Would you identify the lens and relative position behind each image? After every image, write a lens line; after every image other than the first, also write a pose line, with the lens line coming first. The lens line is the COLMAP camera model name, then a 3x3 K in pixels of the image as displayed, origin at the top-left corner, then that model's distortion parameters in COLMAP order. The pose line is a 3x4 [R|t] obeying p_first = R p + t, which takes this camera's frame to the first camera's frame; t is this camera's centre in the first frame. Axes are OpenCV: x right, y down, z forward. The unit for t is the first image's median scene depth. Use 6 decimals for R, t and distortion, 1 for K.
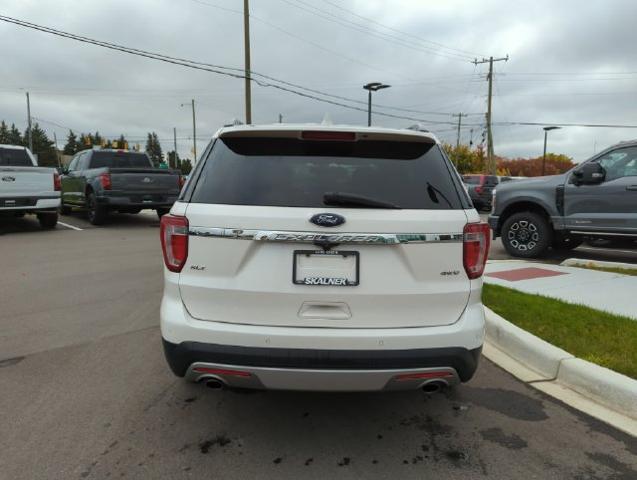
lens RADIAL K [[457.2, 0, 315.5], [0, 457.2, 240.0], [0, 0, 1]] dist [0.030034, -0.003005]
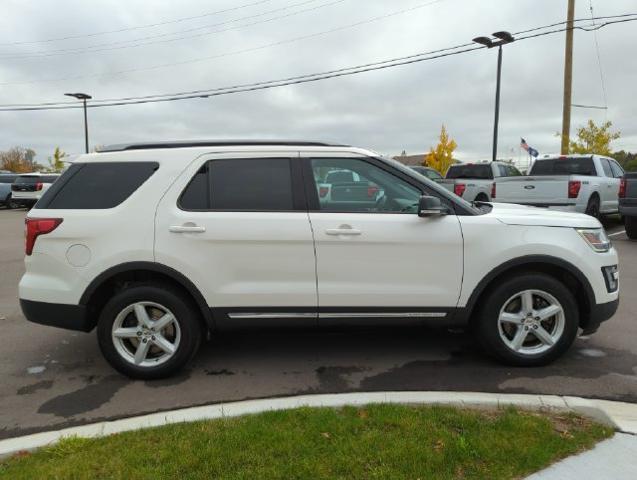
lens RADIAL K [[457.2, 0, 315.5], [0, 457.2, 240.0], [0, 0, 1]] dist [0.030034, -0.003005]
pose [[-0.009466, 0.102501, -0.994688, 1.885328], [-0.117218, 0.987760, 0.102903, -0.235761], [0.993061, 0.117570, 0.002665, 1.970587]]
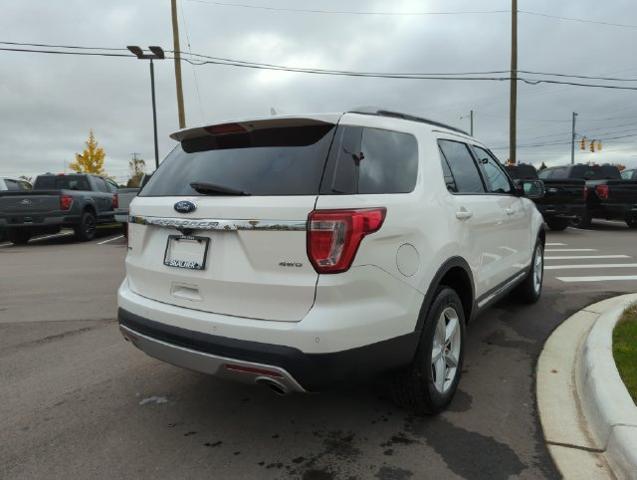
lens RADIAL K [[457.2, 0, 315.5], [0, 457.2, 240.0], [0, 0, 1]] dist [0.030034, -0.003005]
pose [[0.802622, 0.023814, -0.596012, 0.863153], [-0.042501, 0.998946, -0.017320, 0.036776], [0.594972, 0.039233, 0.802789, 0.298176]]
